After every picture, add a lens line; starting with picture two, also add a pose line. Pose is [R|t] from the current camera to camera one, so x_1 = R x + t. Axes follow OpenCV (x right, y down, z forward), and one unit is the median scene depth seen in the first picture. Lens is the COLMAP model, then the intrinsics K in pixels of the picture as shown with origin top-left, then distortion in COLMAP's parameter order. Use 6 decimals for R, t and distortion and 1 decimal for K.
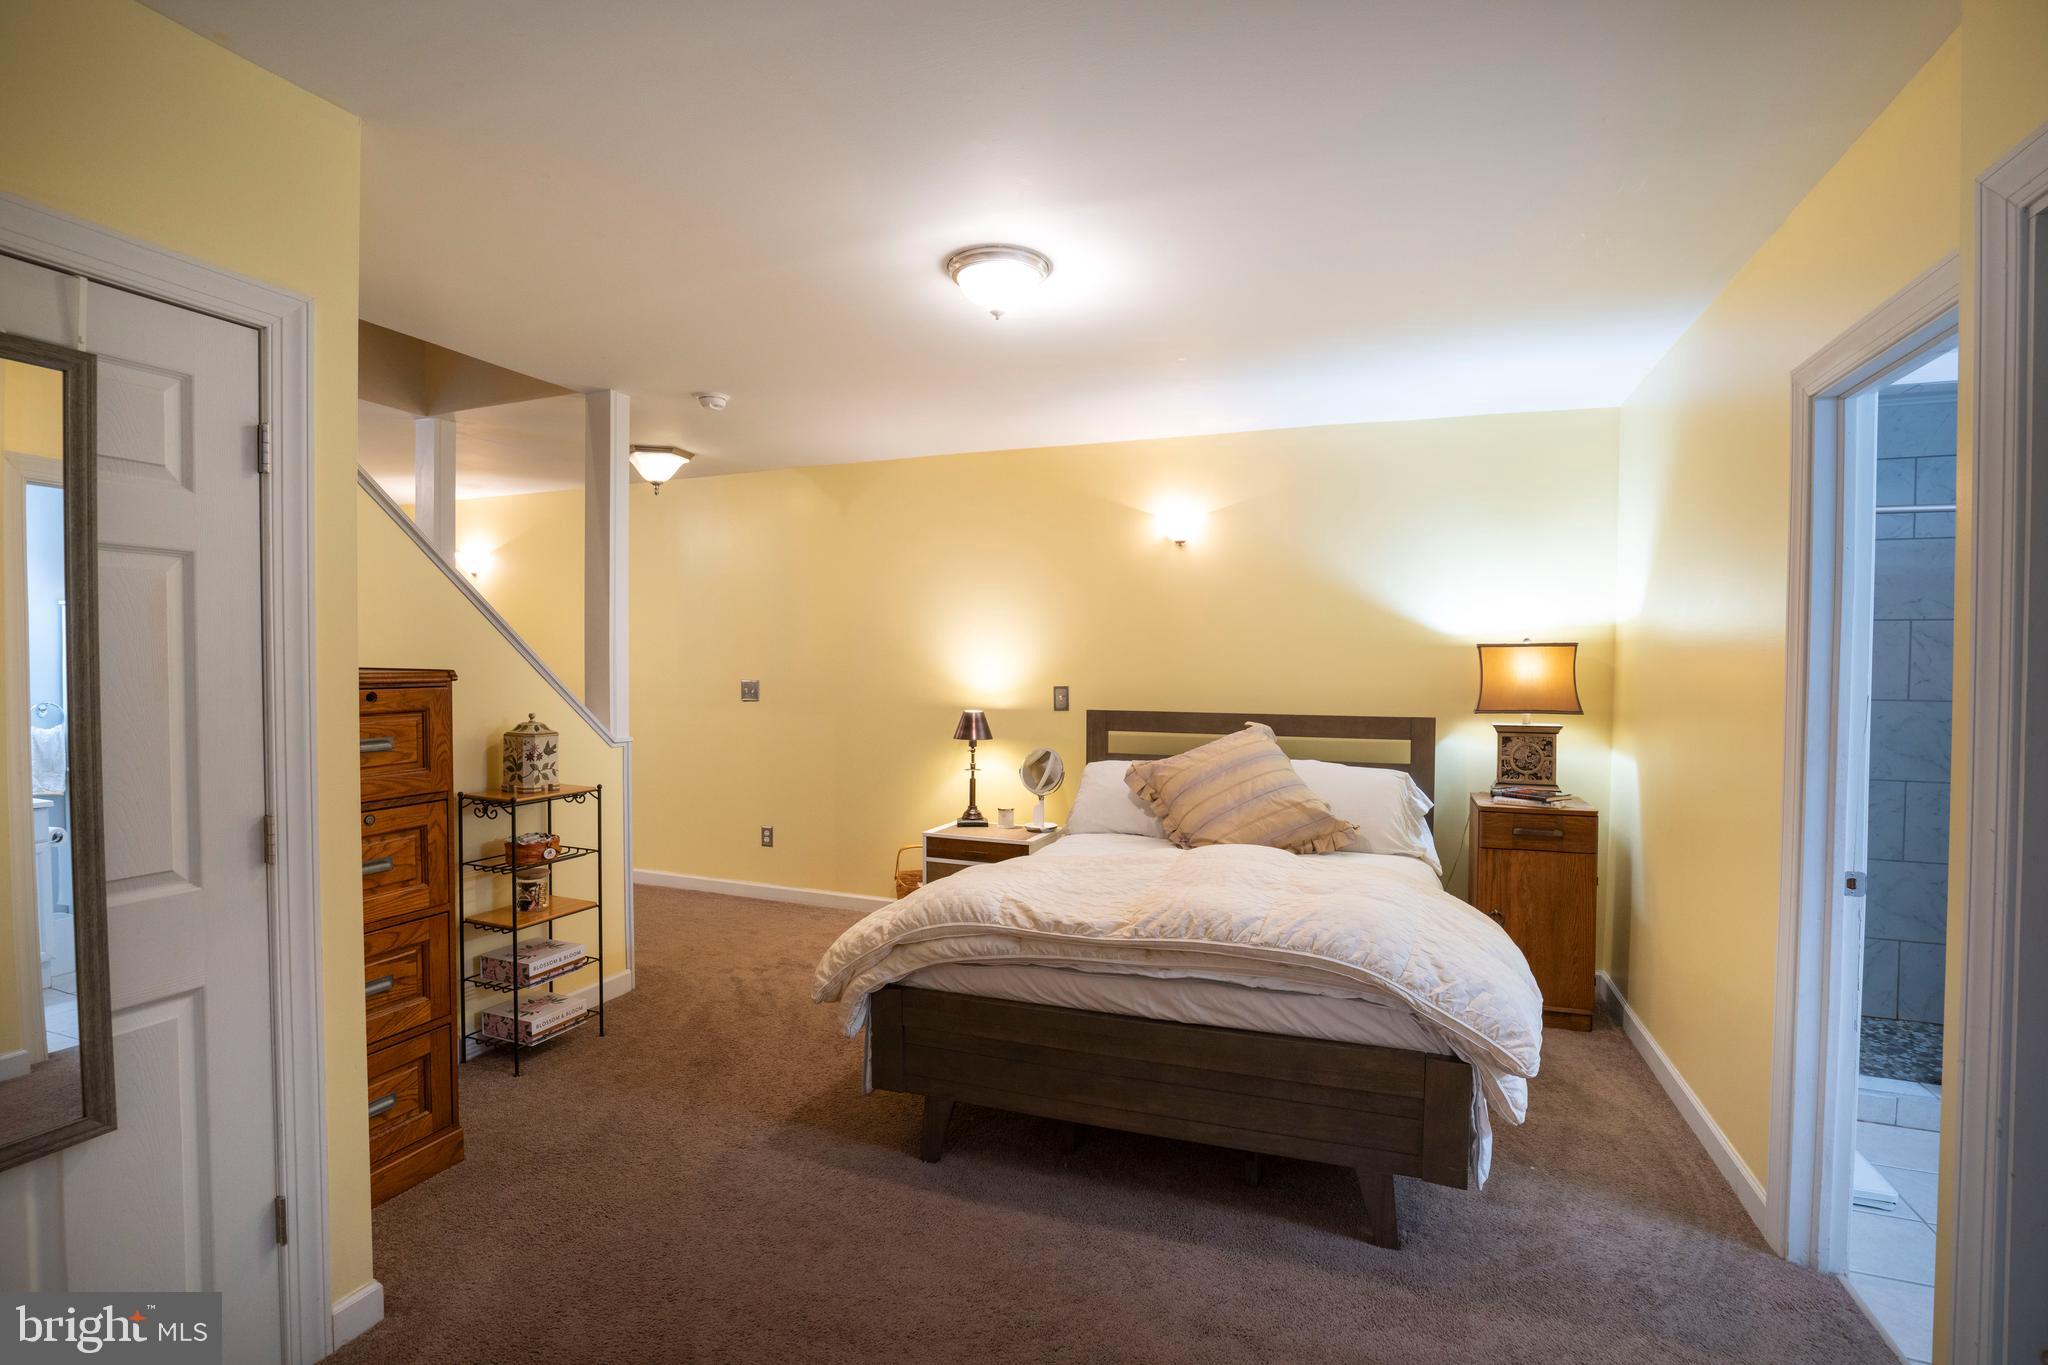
lens RADIAL K [[940.5, 0, 1029.5], [0, 940.5, 683.5], [0, 0, 1]] dist [-0.042419, 0.013570]
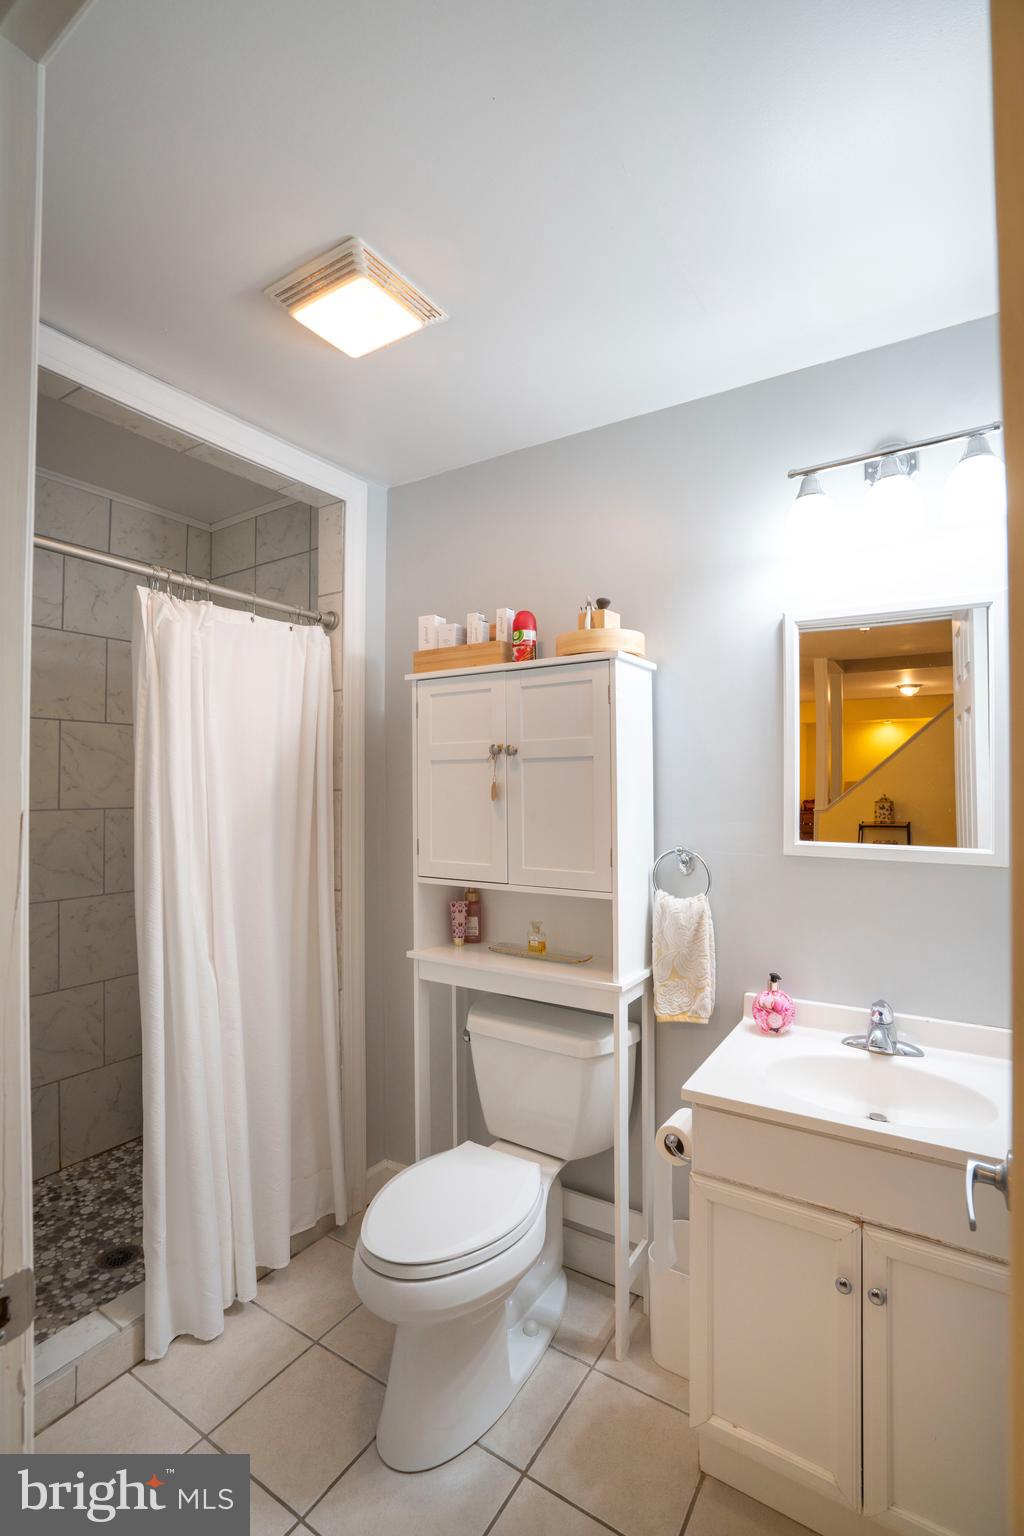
lens RADIAL K [[705.4, 0, 507.6], [0, 705.4, 770.1], [0, 0, 1]] dist [-0.042419, 0.013570]
pose [[0.209571, 0.011893, 0.977721, 0.413942], [0.024267, 0.999555, -0.017360, 0.004813], [-0.977492, 0.027364, 0.209189, 0.458461]]
